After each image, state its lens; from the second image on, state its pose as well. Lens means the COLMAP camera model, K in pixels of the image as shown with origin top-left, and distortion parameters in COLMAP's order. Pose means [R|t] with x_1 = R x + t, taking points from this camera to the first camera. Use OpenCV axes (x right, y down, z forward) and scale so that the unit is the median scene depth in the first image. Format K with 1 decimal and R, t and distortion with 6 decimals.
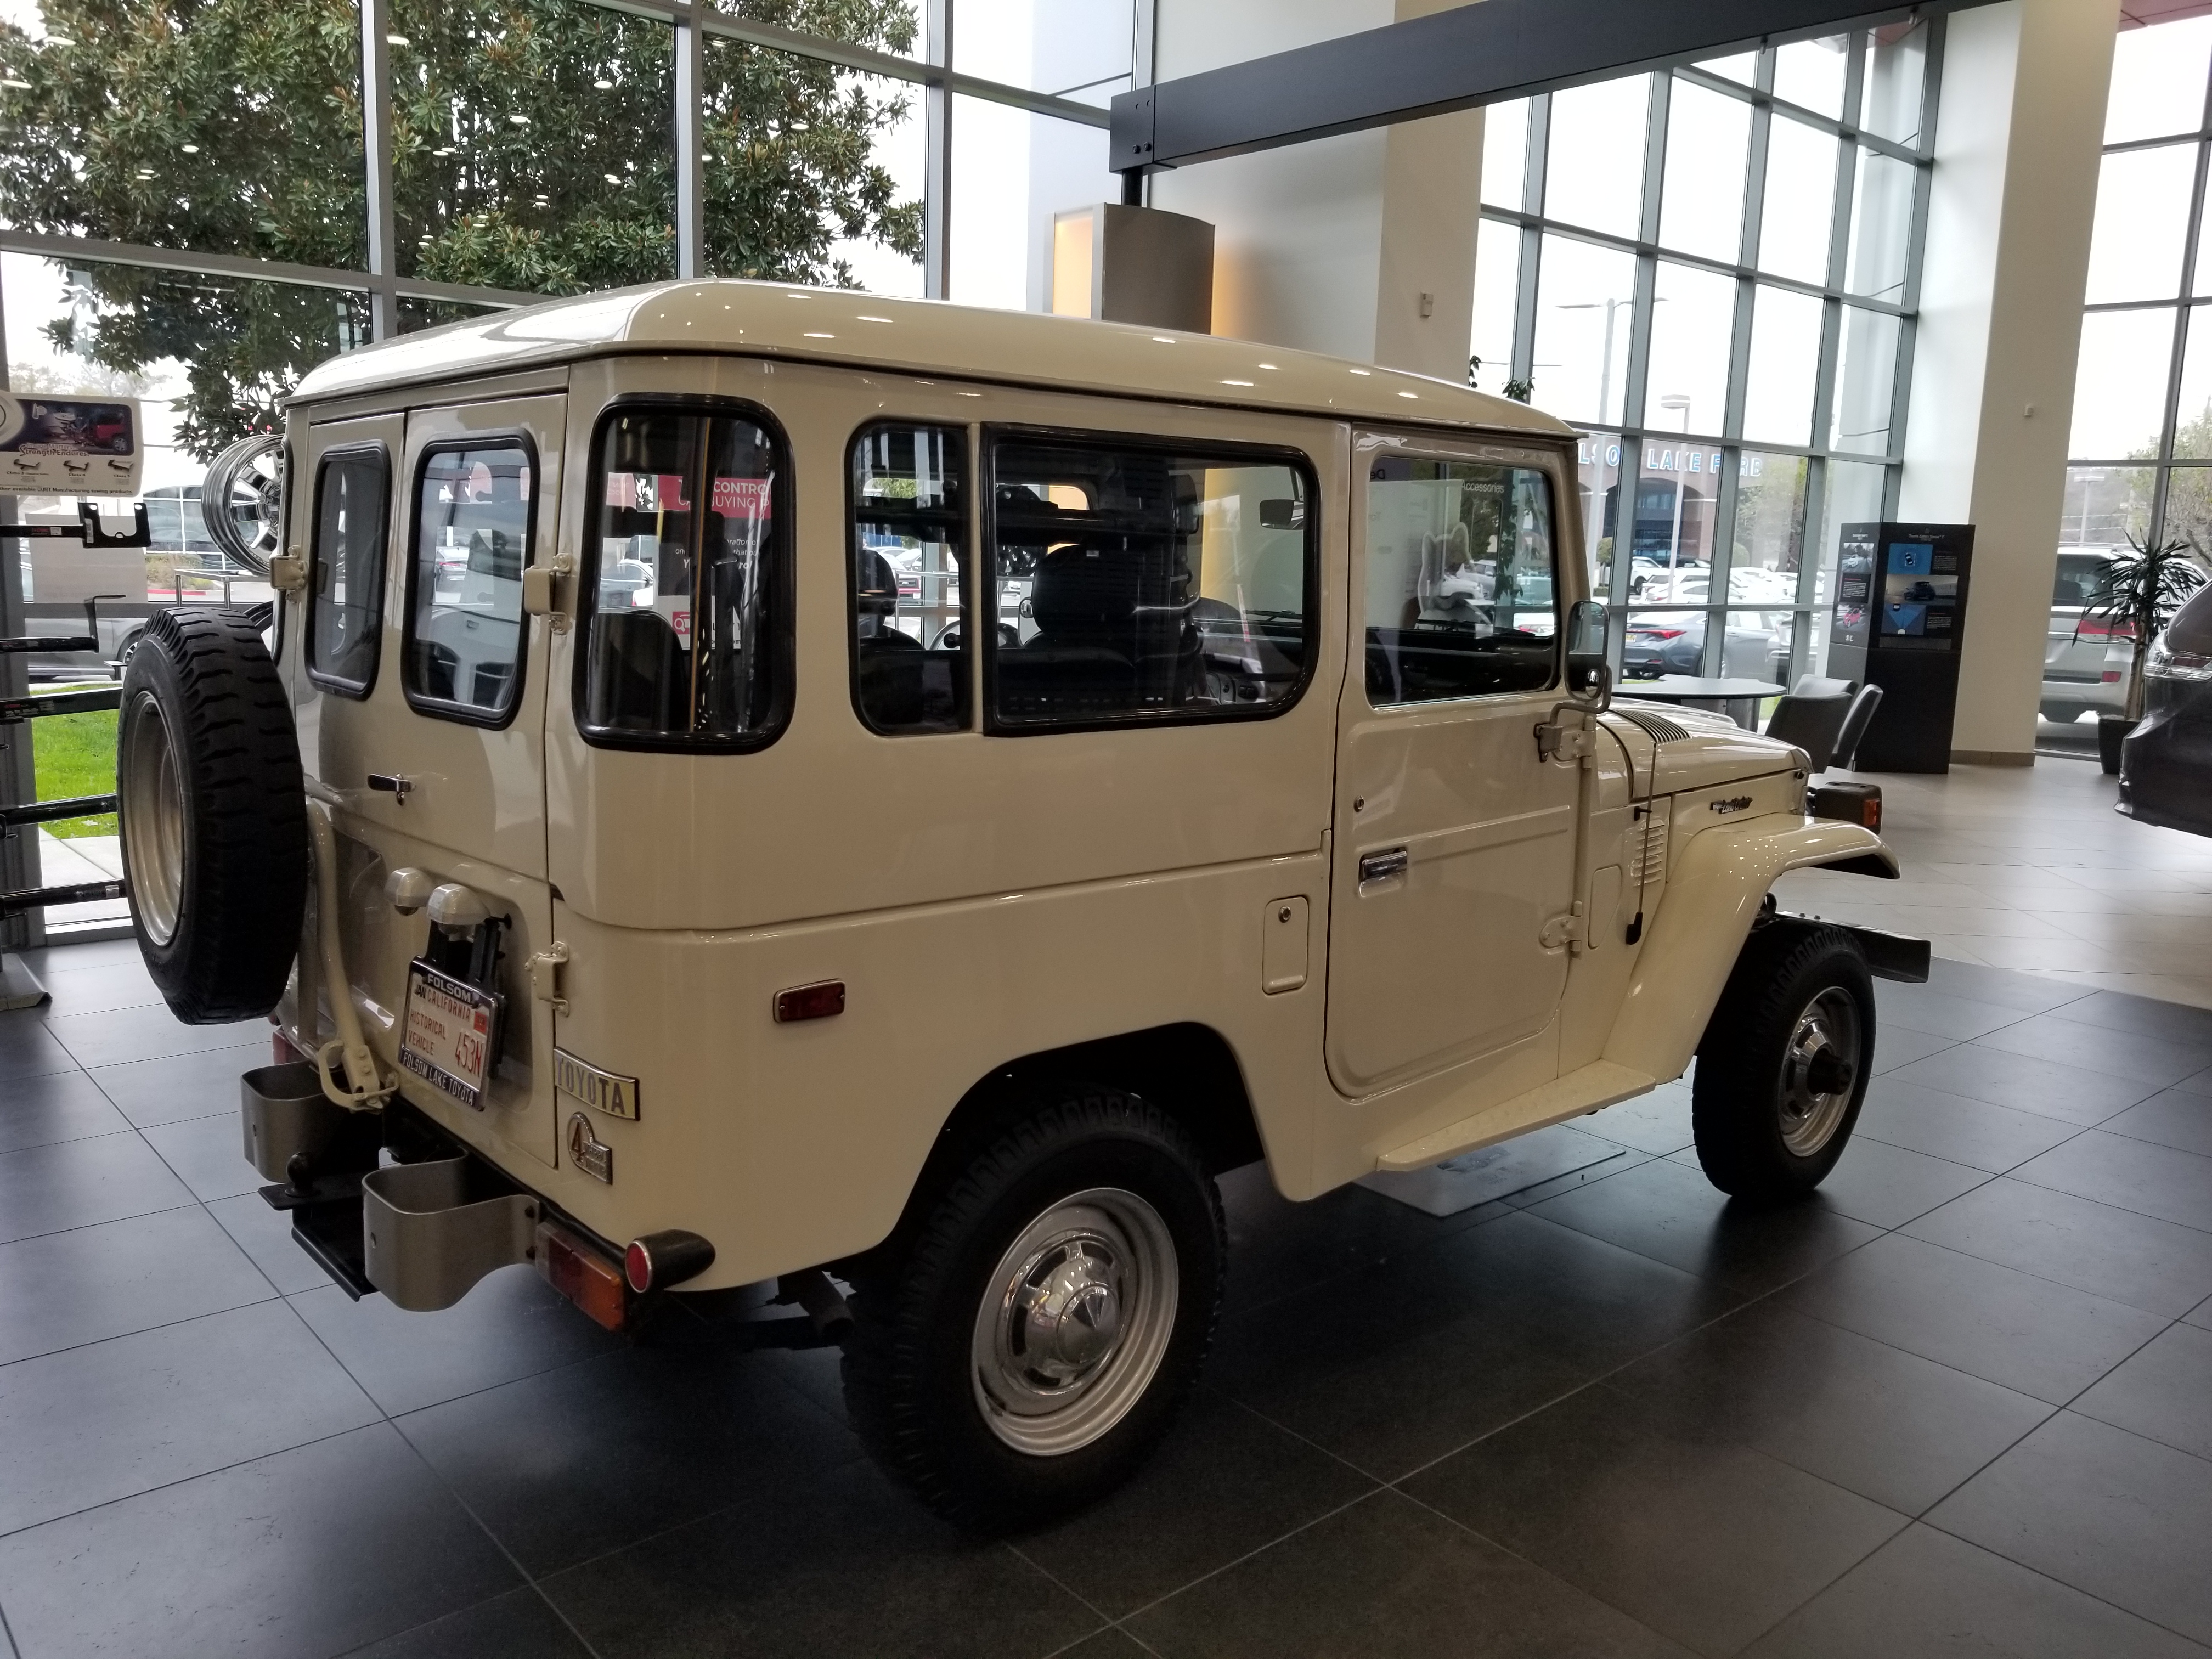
lens RADIAL K [[1729.7, 0, 1110.9], [0, 1729.7, 828.7], [0, 0, 1]] dist [0.035147, -0.047883]
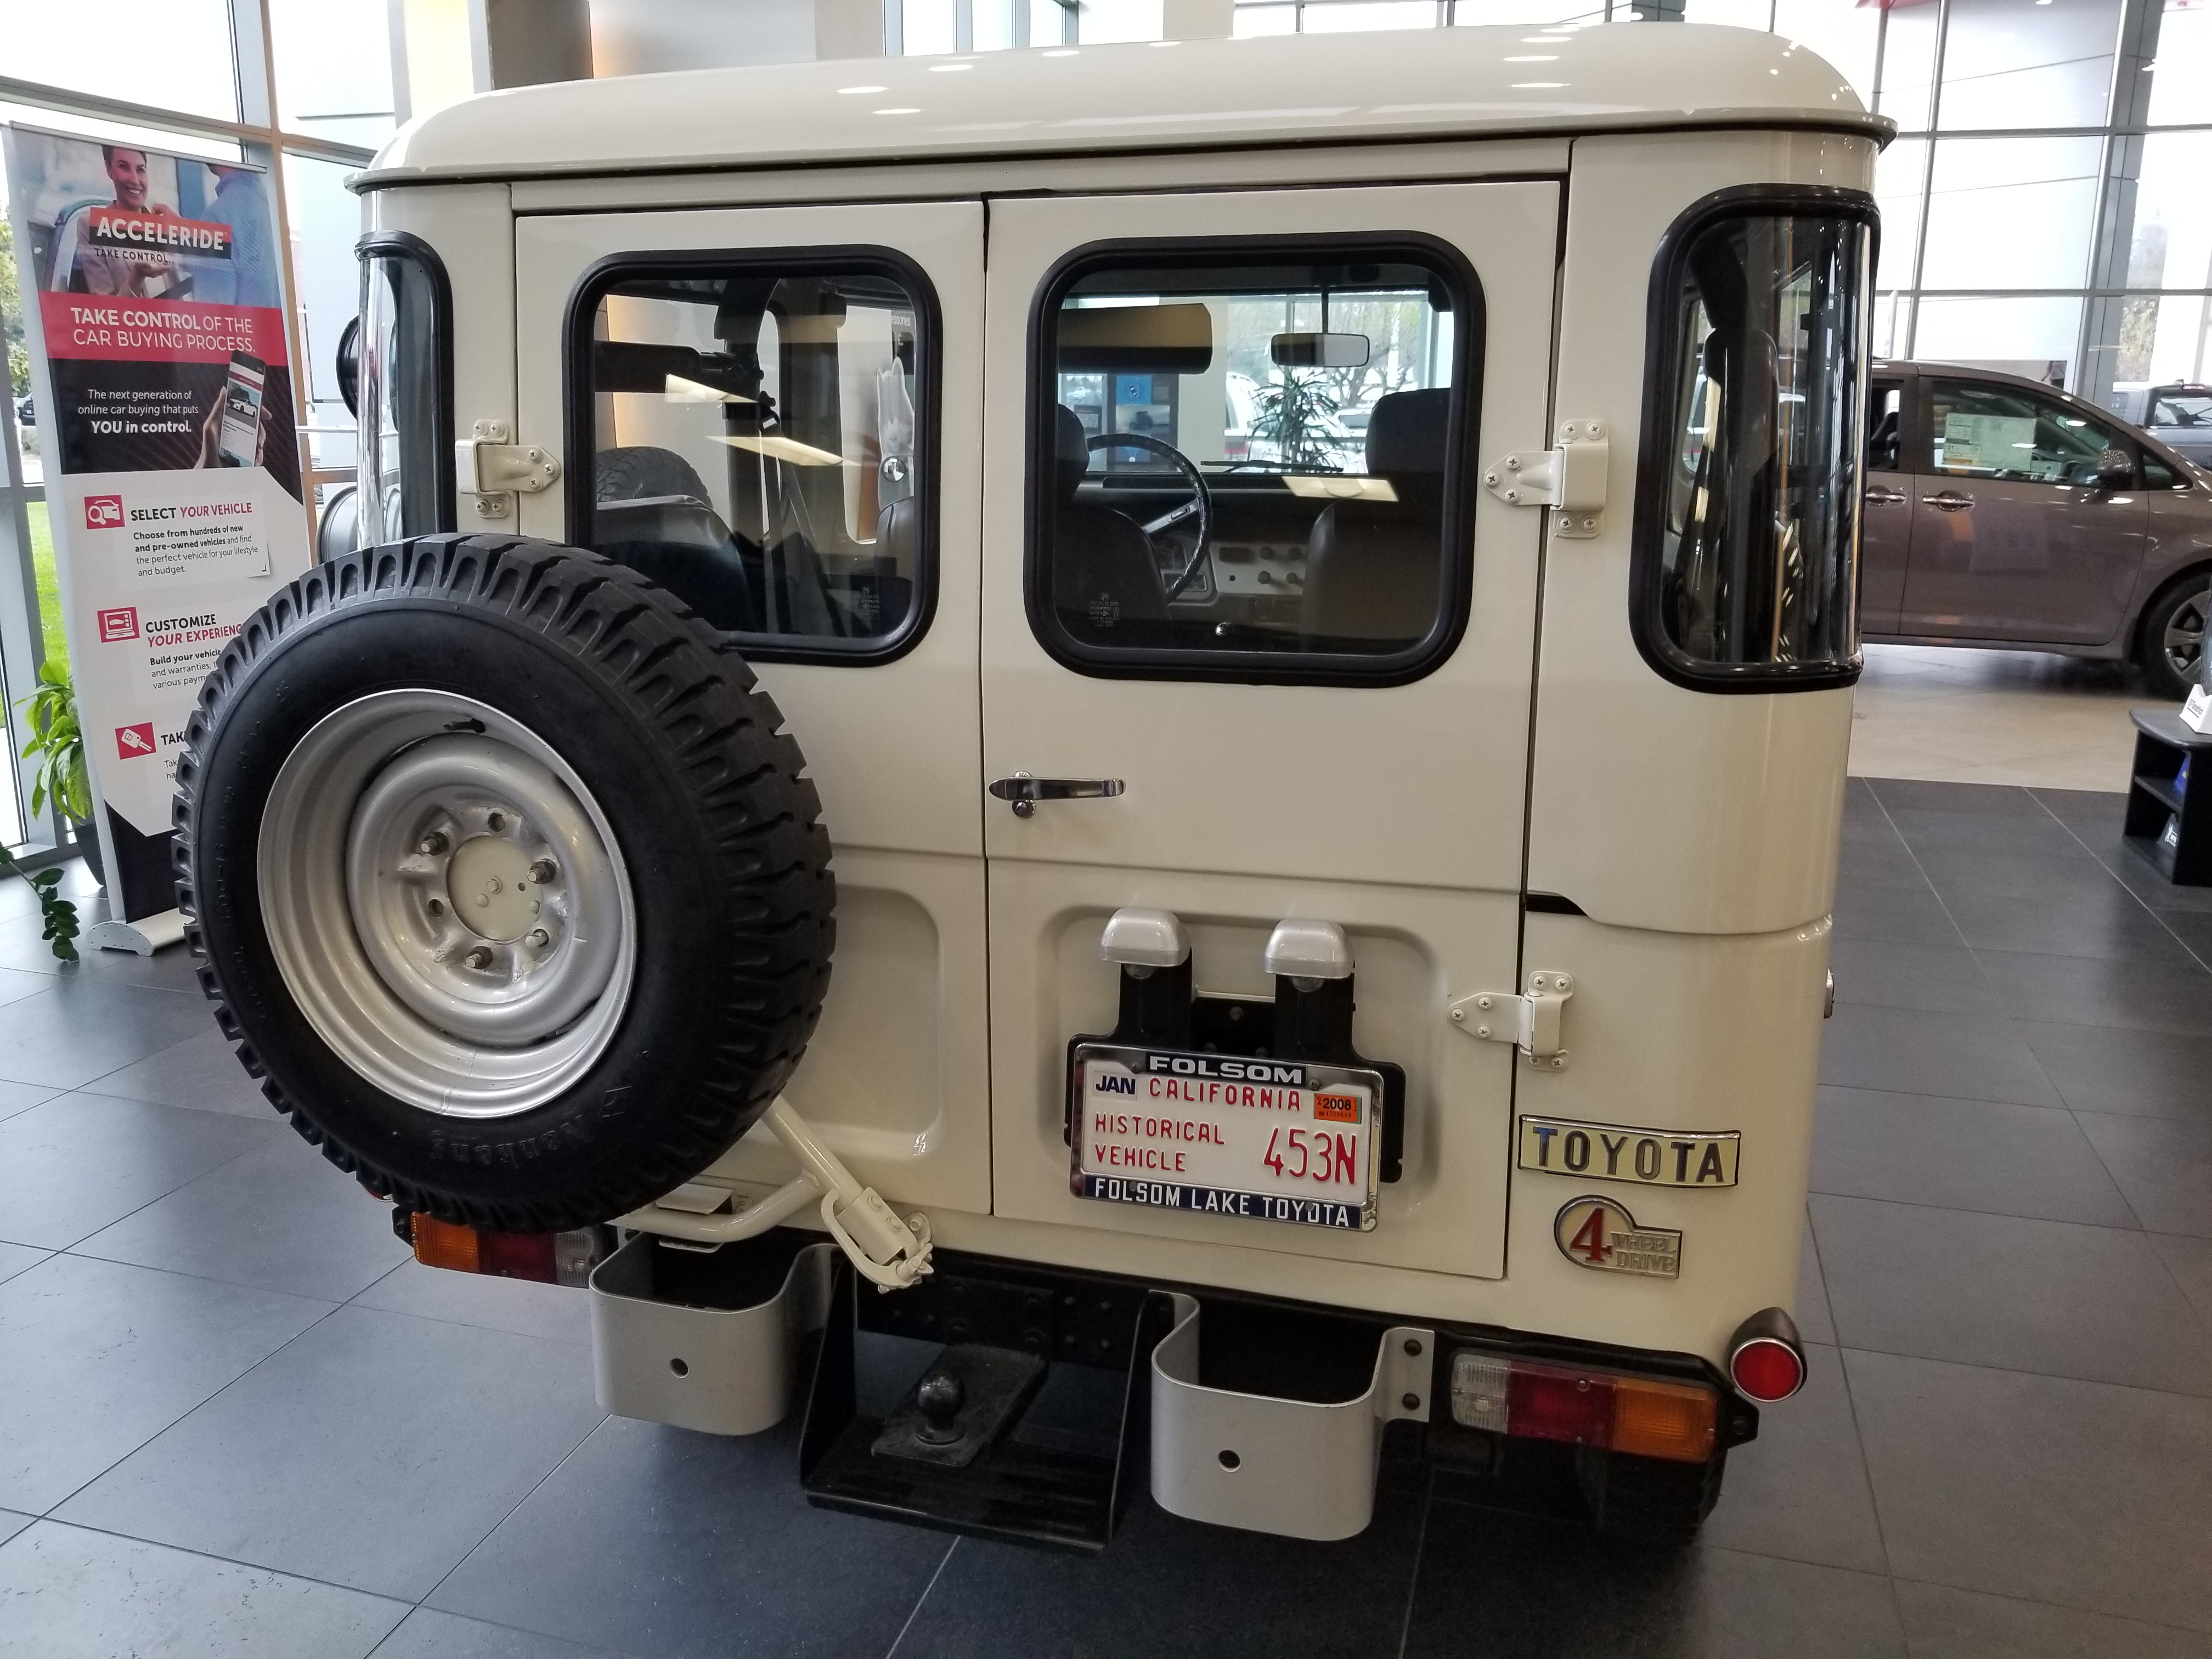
lens RADIAL K [[1729.7, 0, 1119.0], [0, 1729.7, 826.8], [0, 0, 1]] dist [0.035147, -0.047883]
pose [[0.841302, -0.152230, 0.518687, -0.350827], [0.105206, 0.987290, 0.119119, -0.041386], [-0.530229, -0.045647, 0.846625, 0.208473]]
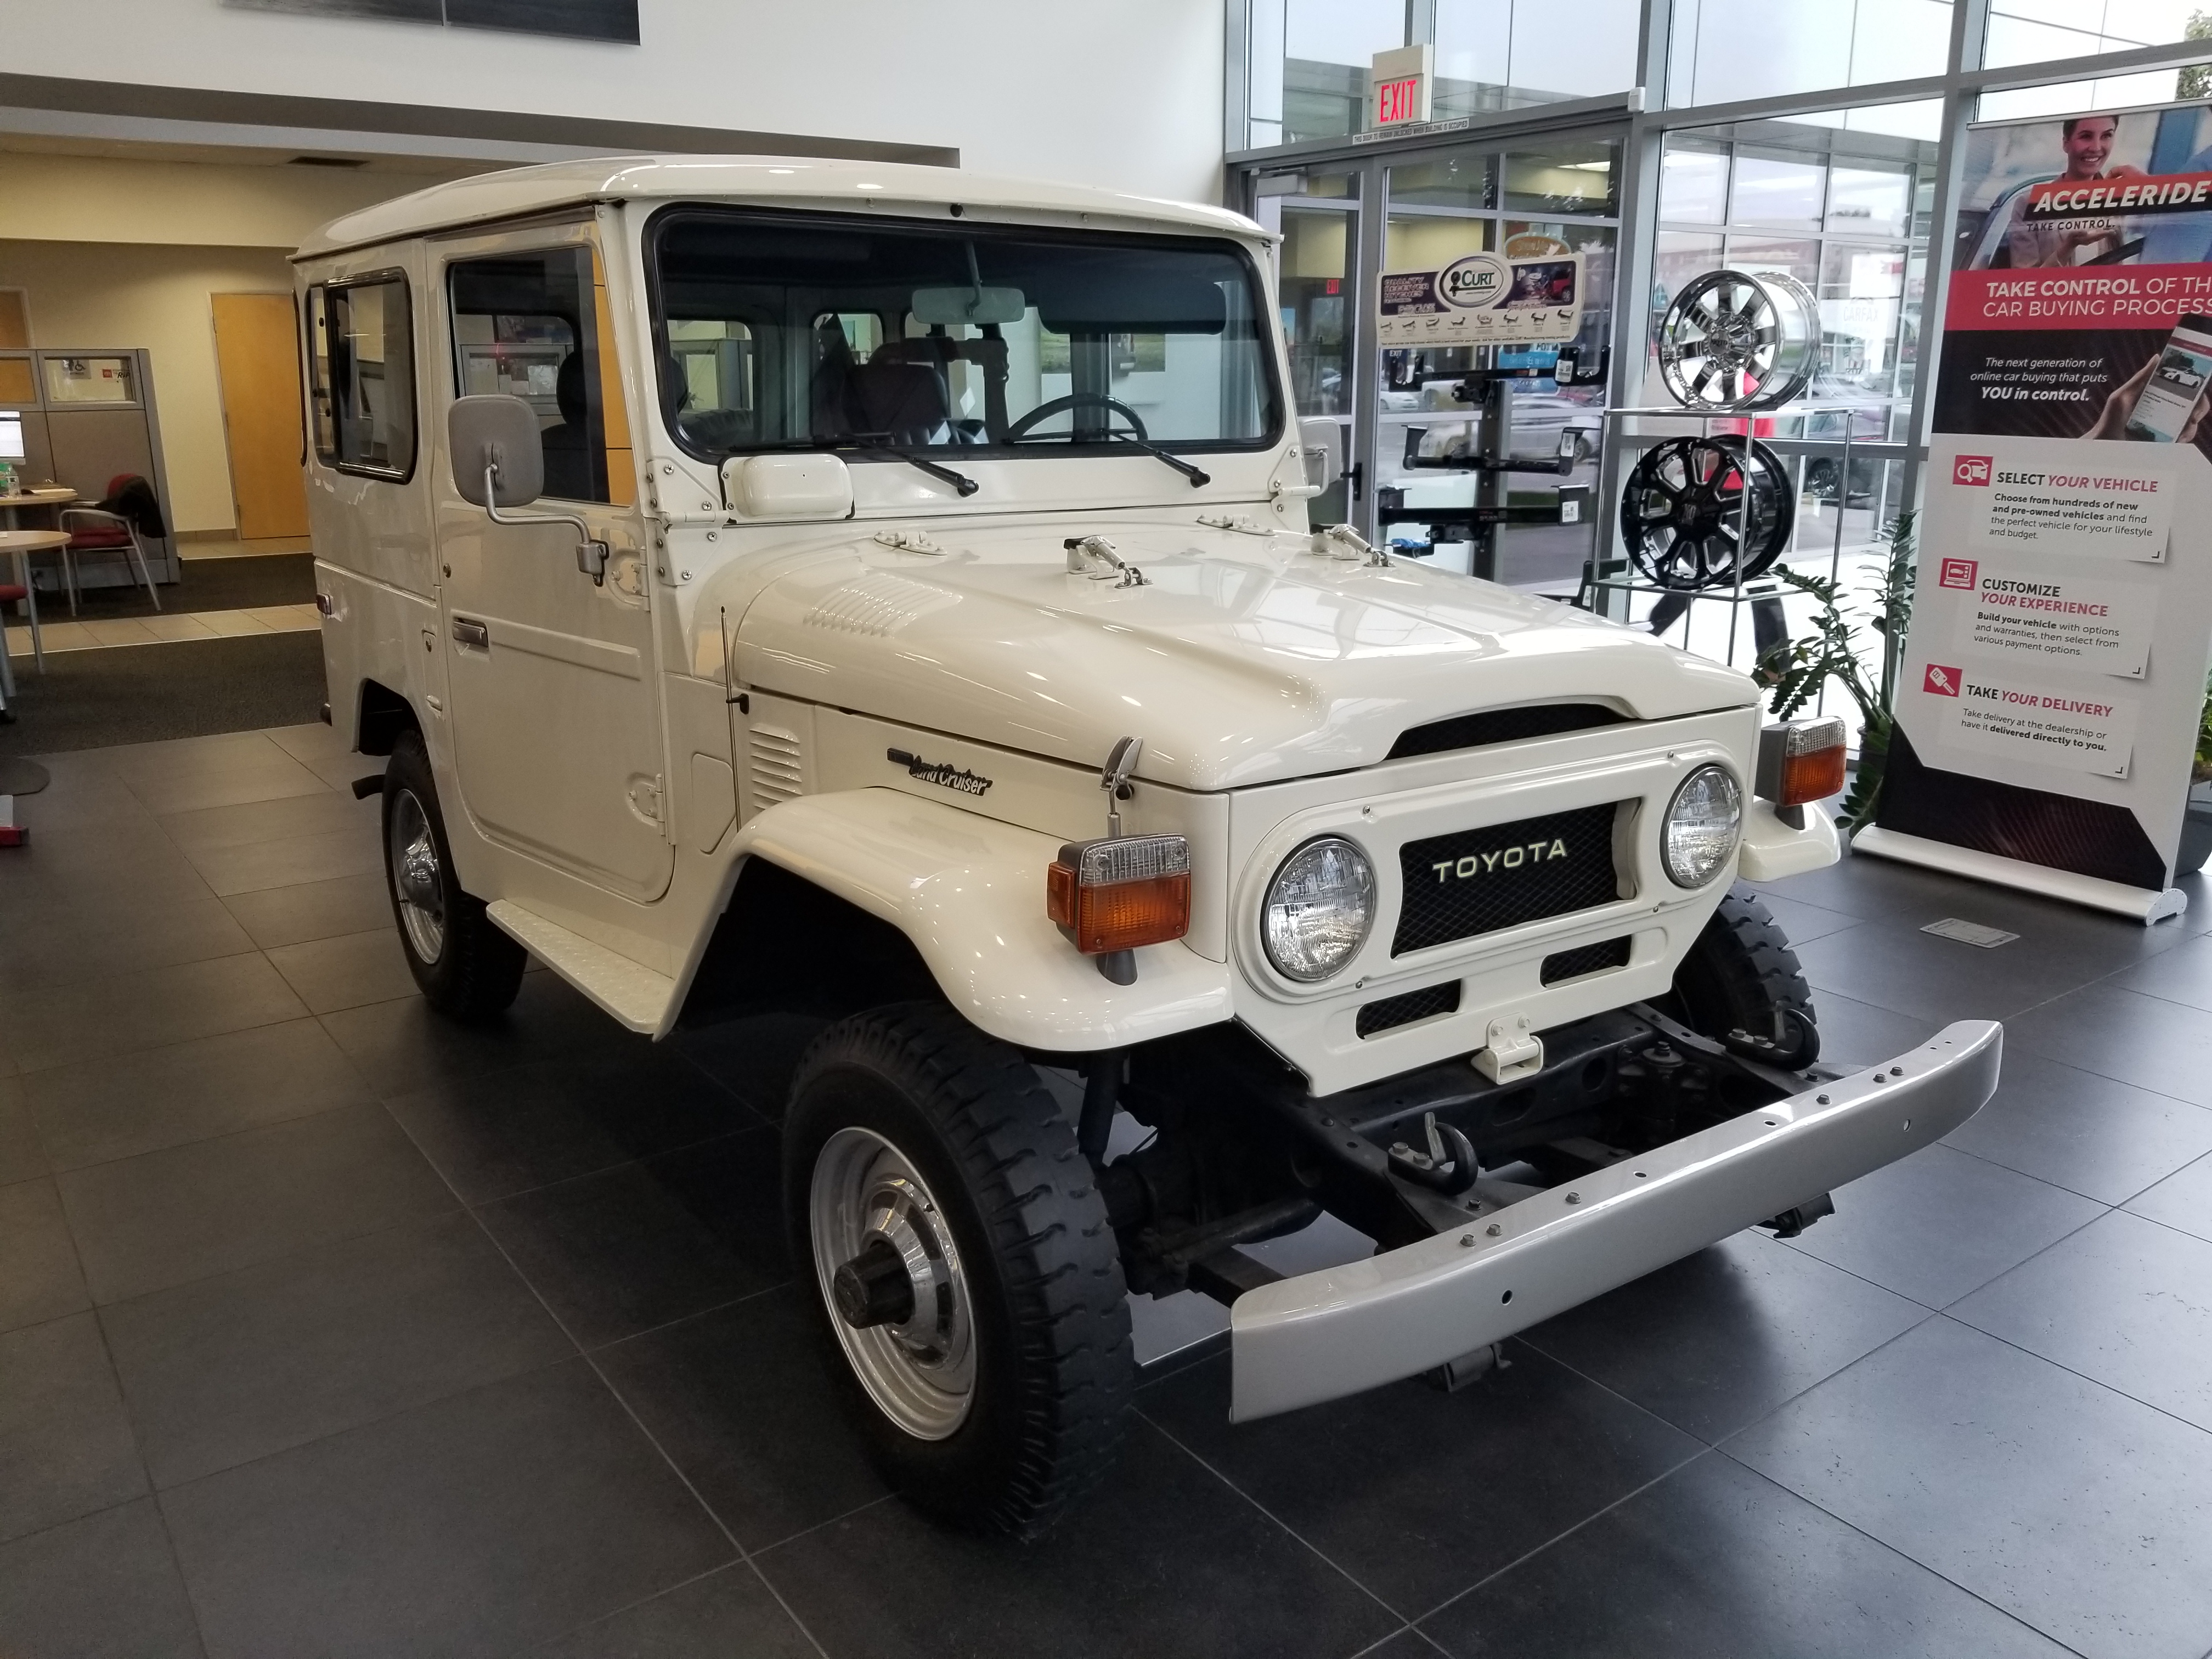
lens RADIAL K [[1729.7, 0, 1112.6], [0, 1729.7, 832.5], [0, 0, 1]] dist [0.035147, -0.047883]
pose [[-0.094632, 0.233350, -0.967777, 0.700666], [-0.162058, 0.955561, 0.246251, -0.114898], [0.982233, 0.180139, -0.052611, 0.839576]]
